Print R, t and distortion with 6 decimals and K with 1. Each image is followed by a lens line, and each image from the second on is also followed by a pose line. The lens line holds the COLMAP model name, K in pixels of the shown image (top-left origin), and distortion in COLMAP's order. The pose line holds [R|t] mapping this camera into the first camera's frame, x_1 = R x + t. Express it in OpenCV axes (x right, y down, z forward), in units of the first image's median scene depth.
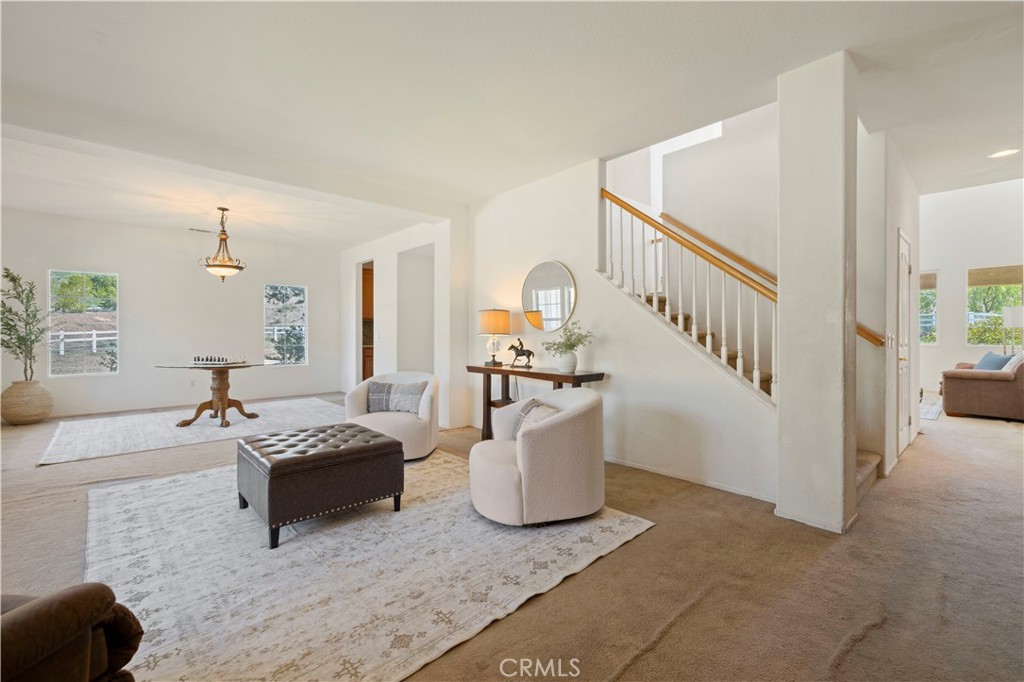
lens RADIAL K [[433.1, 0, 510.0], [0, 433.1, 334.6], [0, 0, 1]] dist [-0.000718, 0.000531]
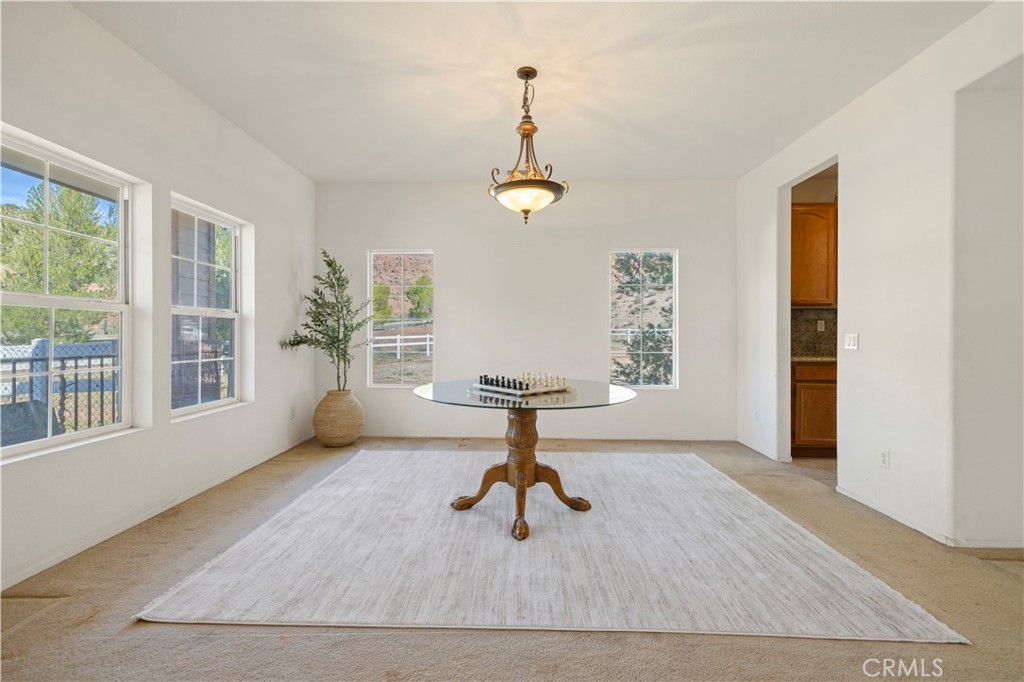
lens RADIAL K [[433.1, 0, 509.7], [0, 433.1, 336.9], [0, 0, 1]] dist [-0.000718, 0.000531]
pose [[0.720855, 0.005402, -0.693065, -0.335306], [-0.004814, 0.999985, 0.002788, 0.004037], [0.693069, 0.001327, 0.720870, 0.630393]]
